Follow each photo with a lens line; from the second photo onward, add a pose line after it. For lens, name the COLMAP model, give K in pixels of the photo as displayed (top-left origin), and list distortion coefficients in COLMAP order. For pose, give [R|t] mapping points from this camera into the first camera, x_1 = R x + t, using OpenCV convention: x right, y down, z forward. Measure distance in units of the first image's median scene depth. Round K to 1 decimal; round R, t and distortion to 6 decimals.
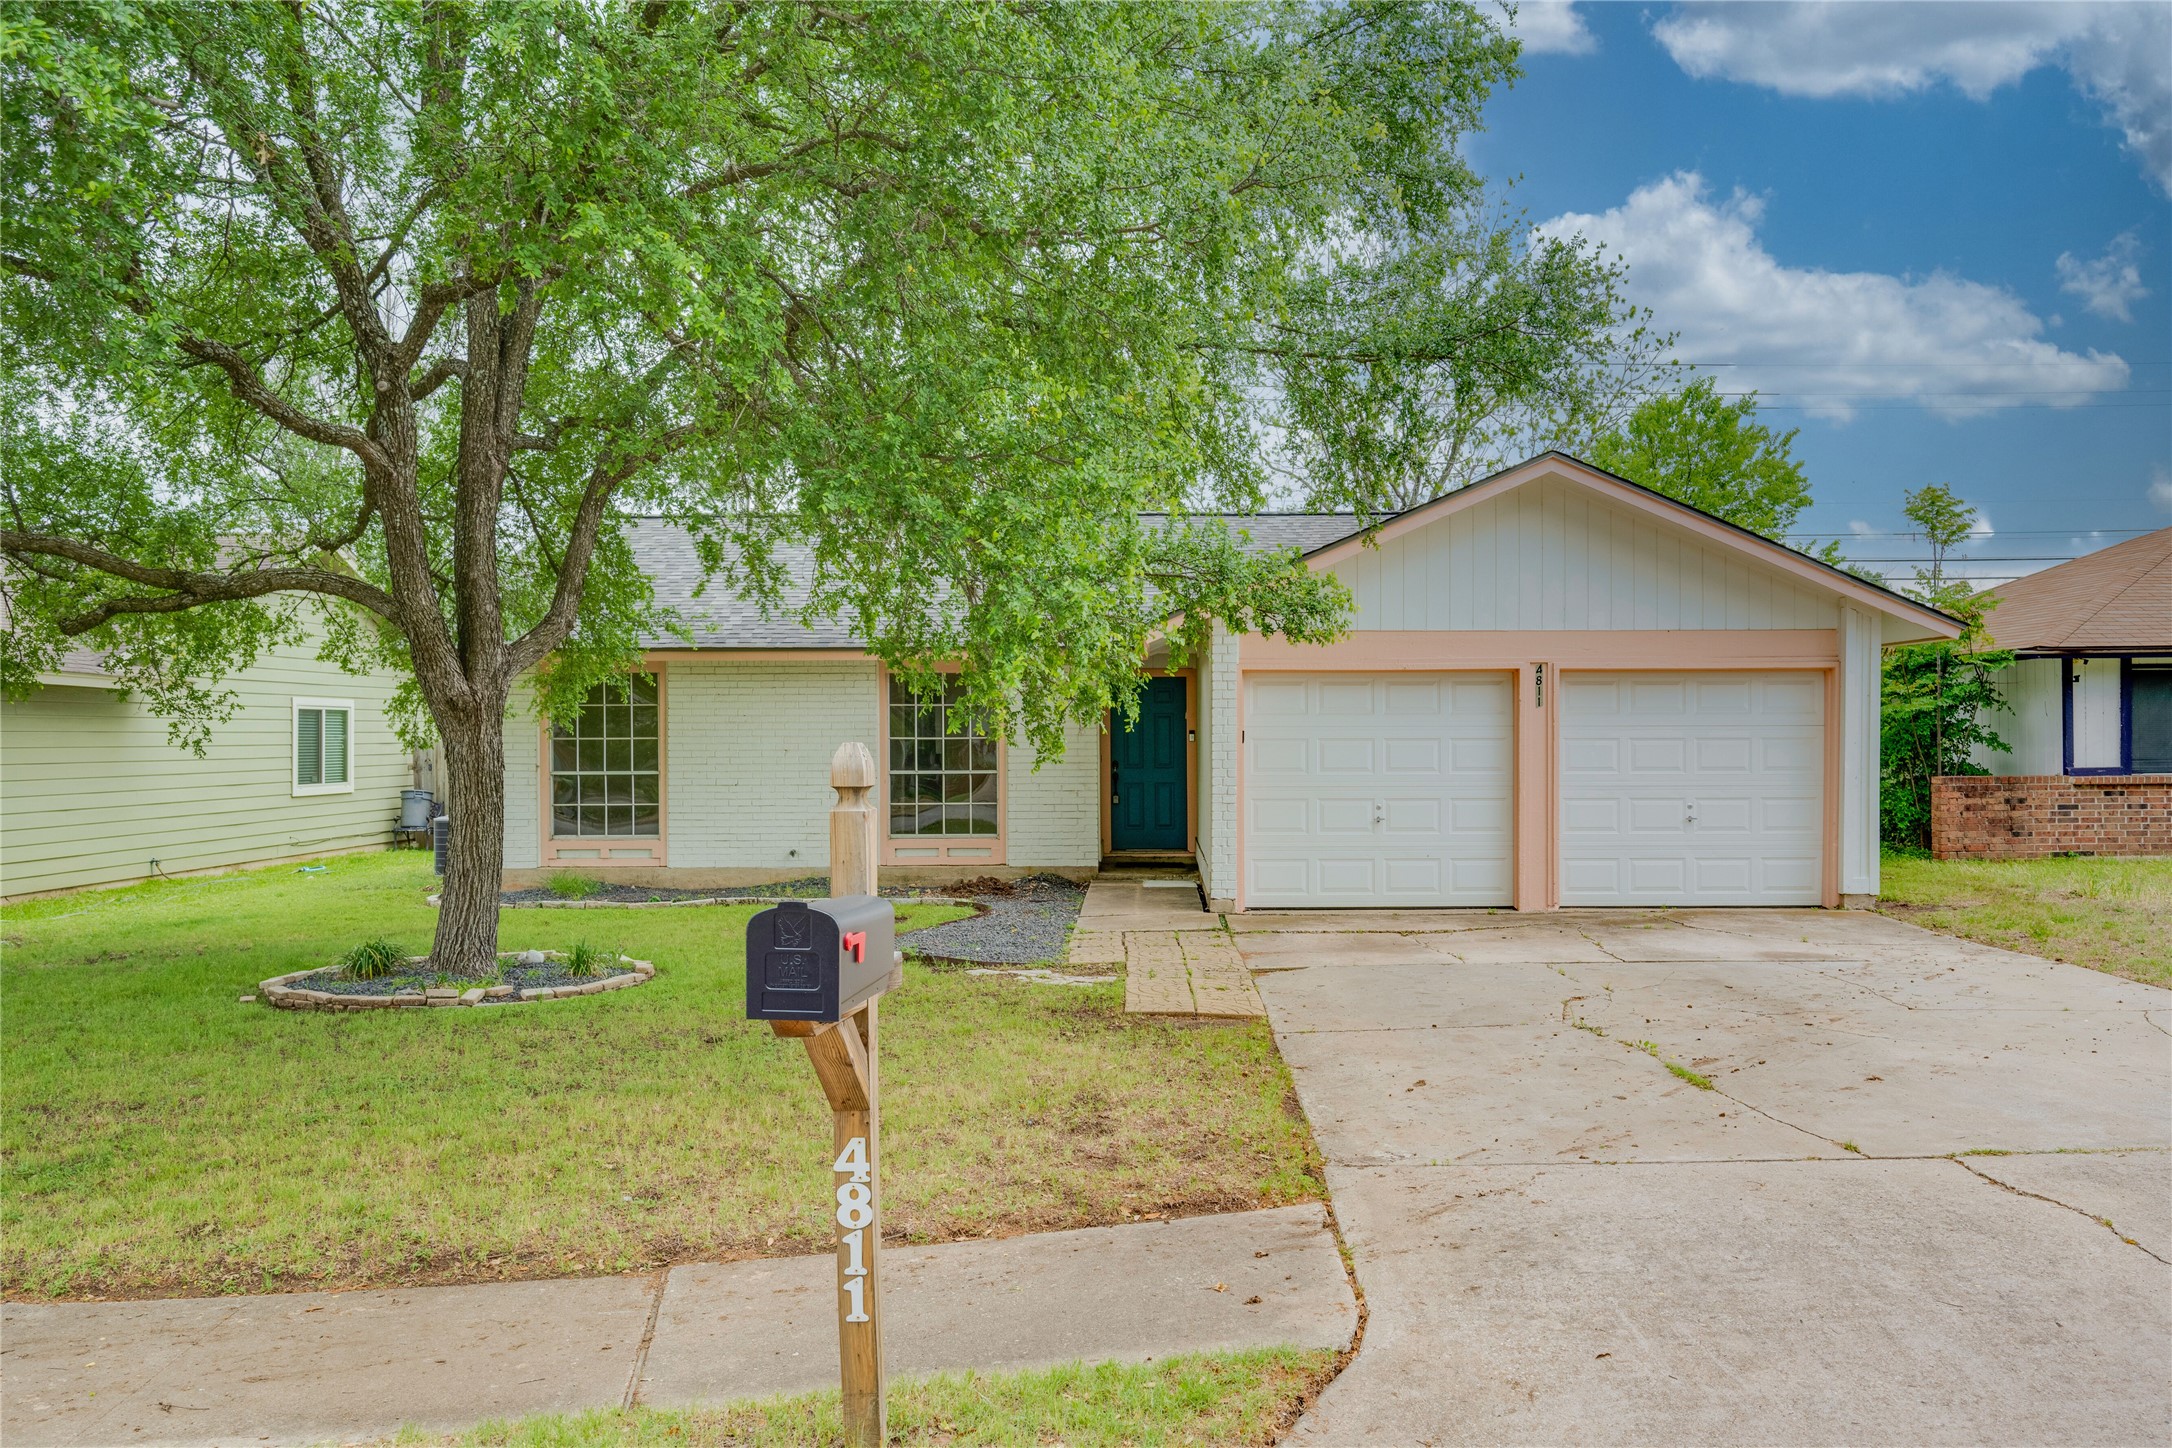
lens RADIAL K [[1528.9, 0, 1141.2], [0, 1528.9, 730.0], [0, 0, 1]] dist [0.001256, -0.000273]
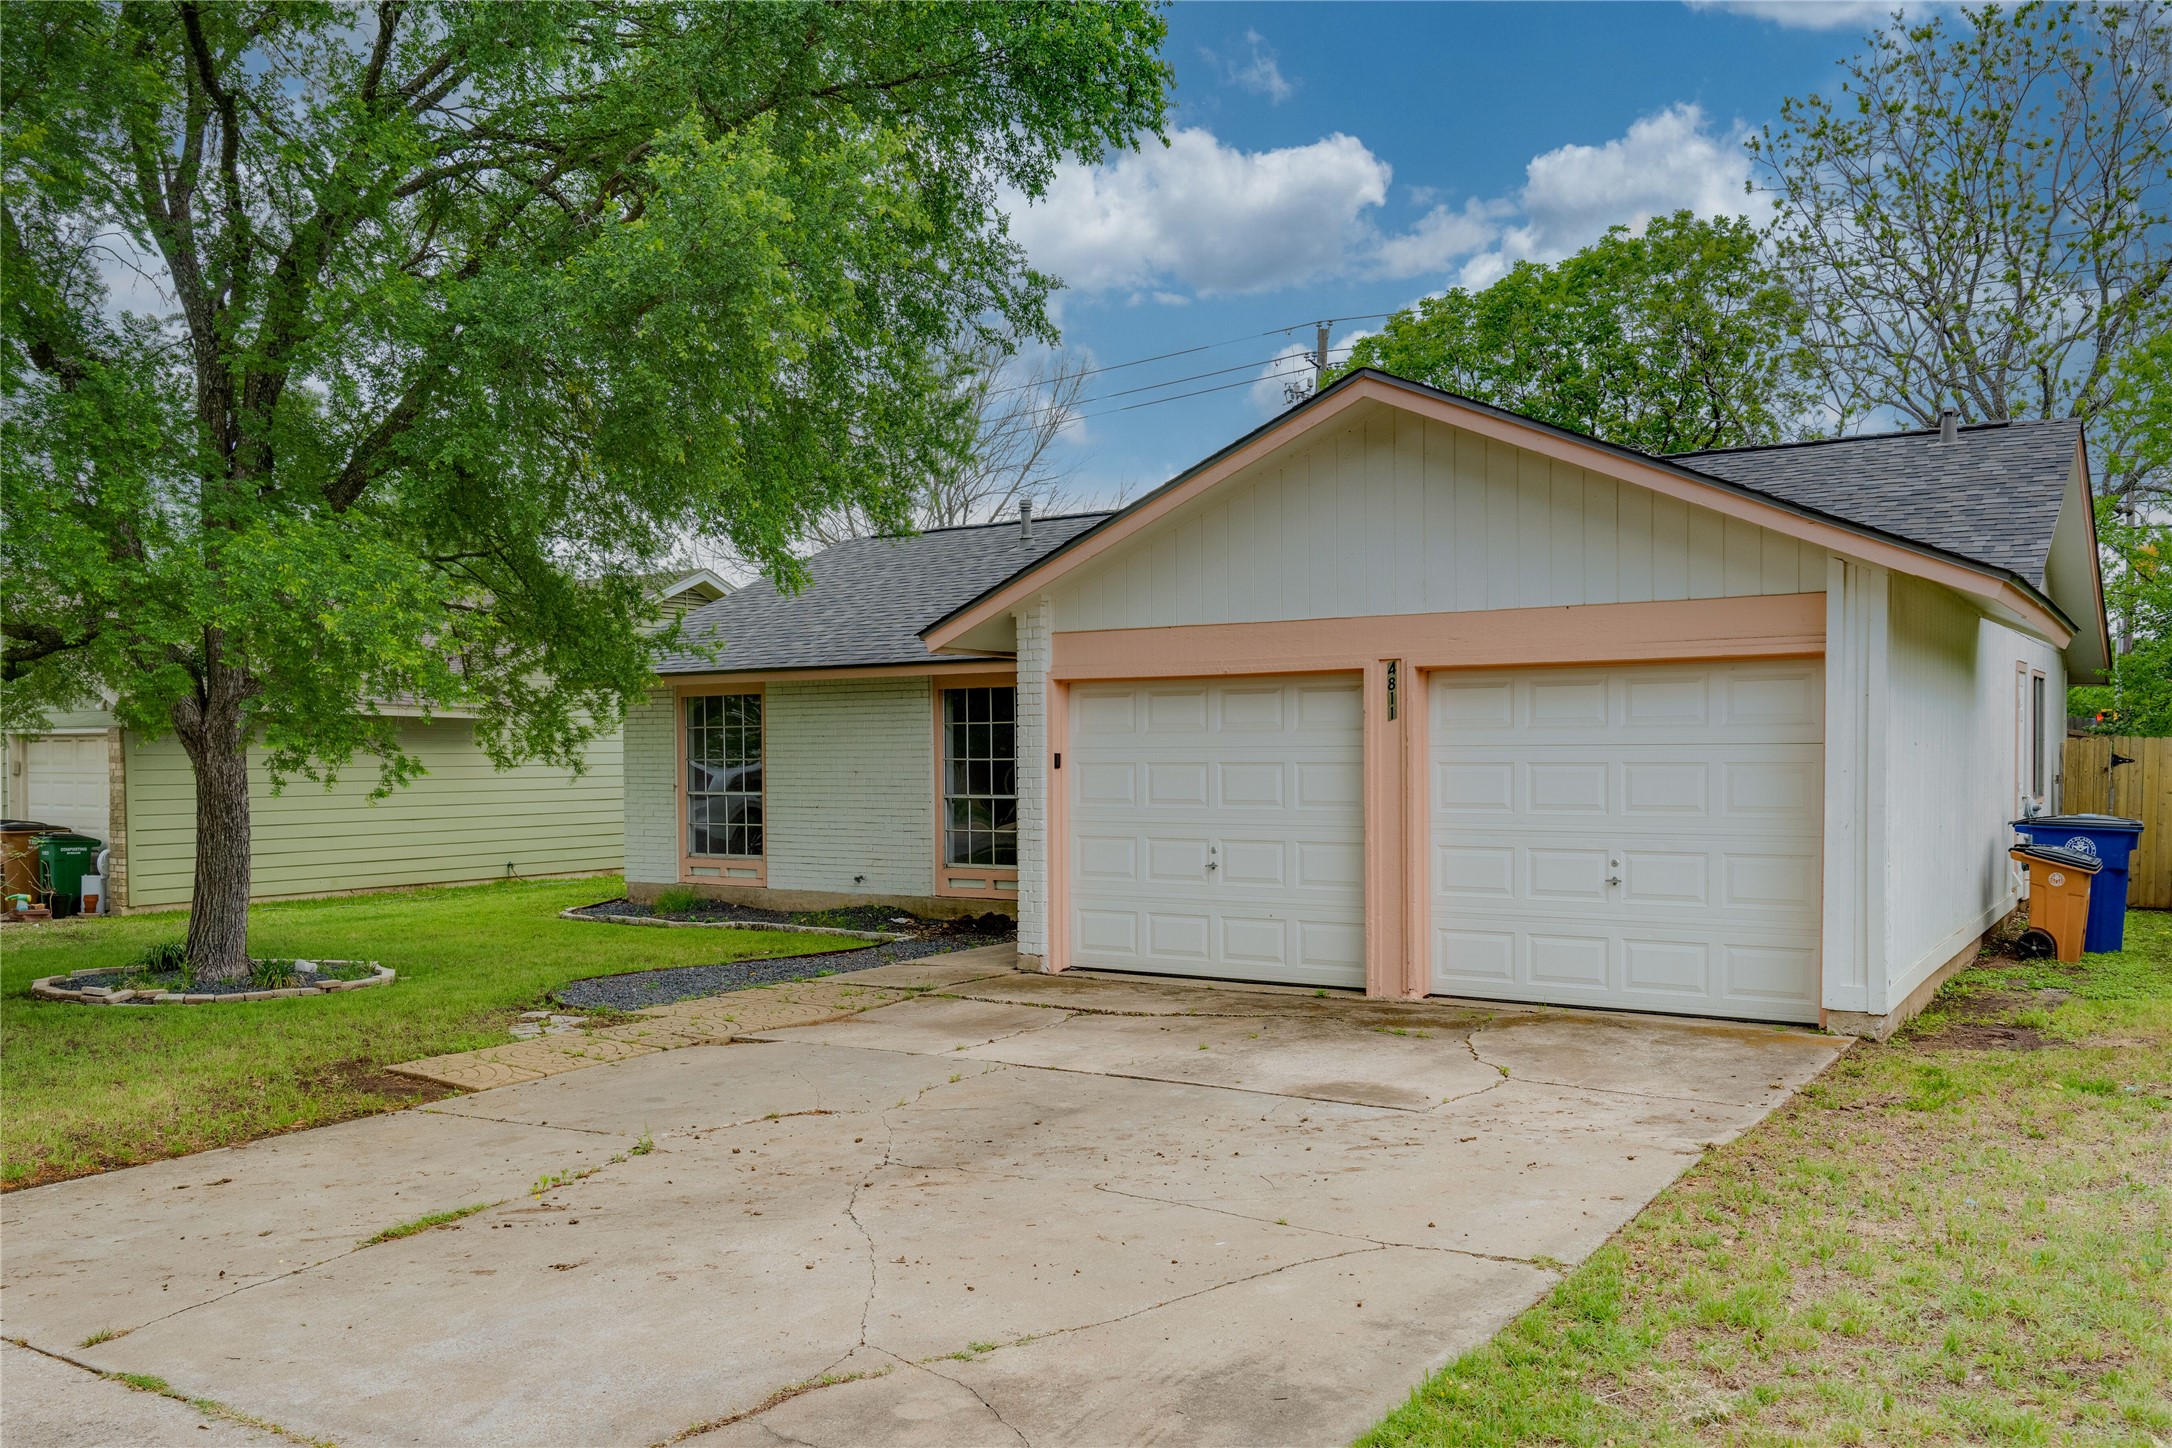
lens RADIAL K [[1641.7, 0, 1085.1], [0, 1641.7, 732.4], [0, 0, 1]] dist [-0.003198, -0.002236]
pose [[0.841200, -0.008763, -0.540654, 0.558096], [0.005517, 0.999956, -0.007625, -0.003859], [0.540697, 0.003431, 0.841211, 0.258017]]
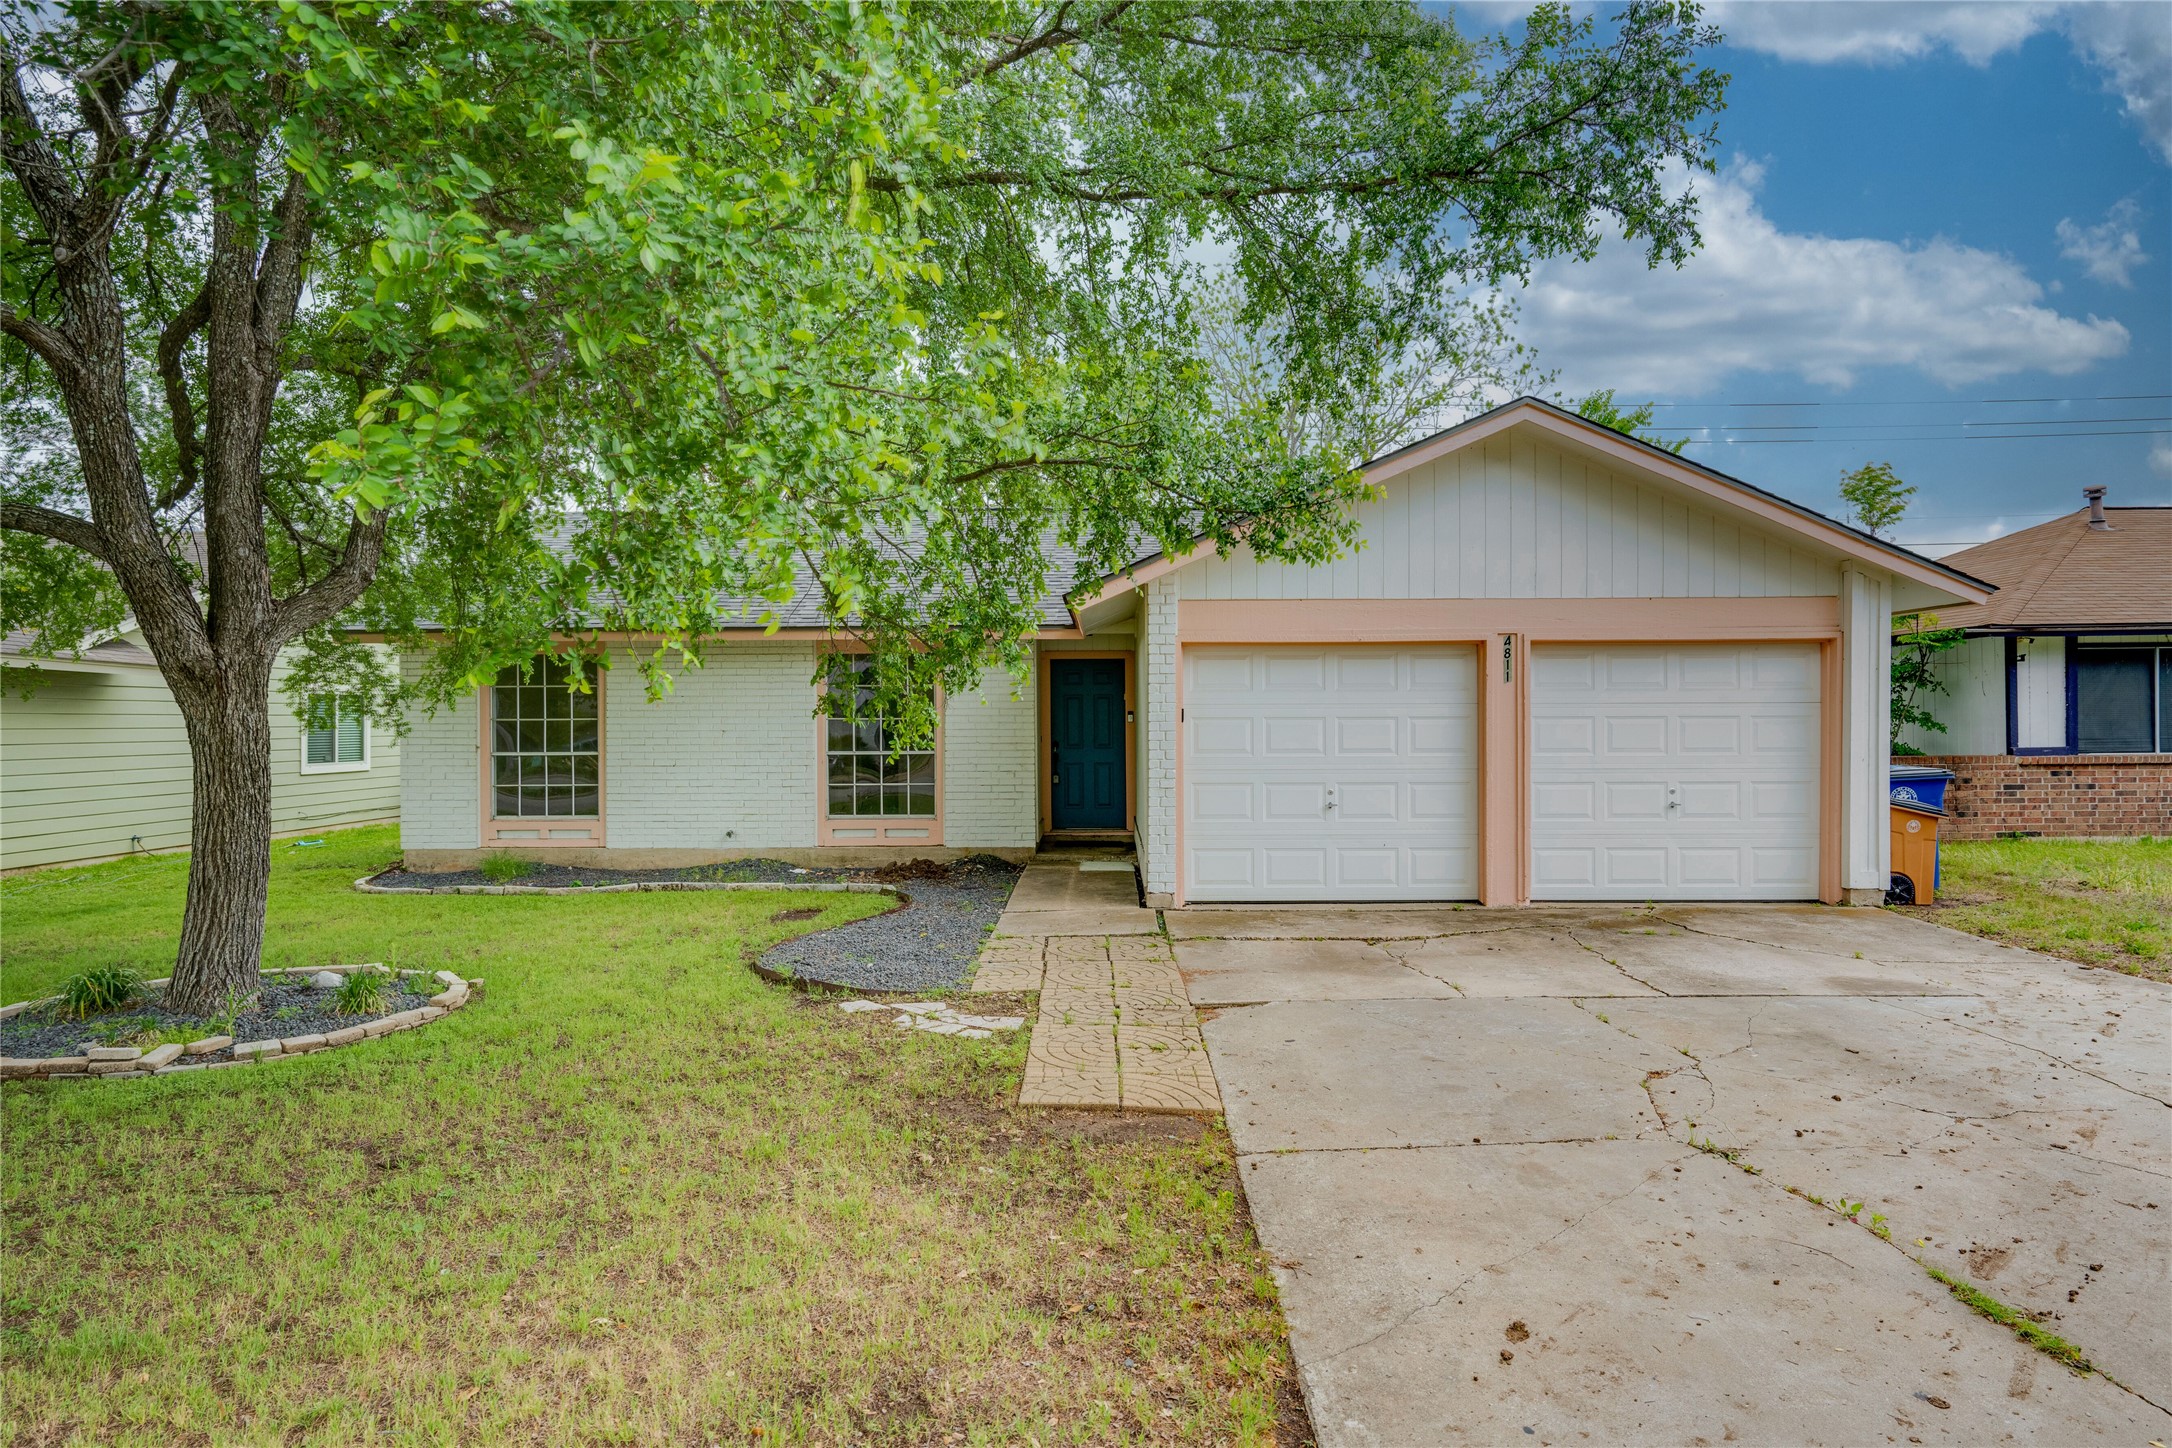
lens RADIAL K [[1165.1, 0, 1080.6], [0, 1165.1, 709.3], [0, 0, 1]] dist [-0.001569, -0.000635]
pose [[0.999874, -0.001119, -0.015828, 0.016674], [0.001015, 0.999978, -0.006564, 0.005331], [0.015835, 0.006547, 0.999853, 0.300140]]
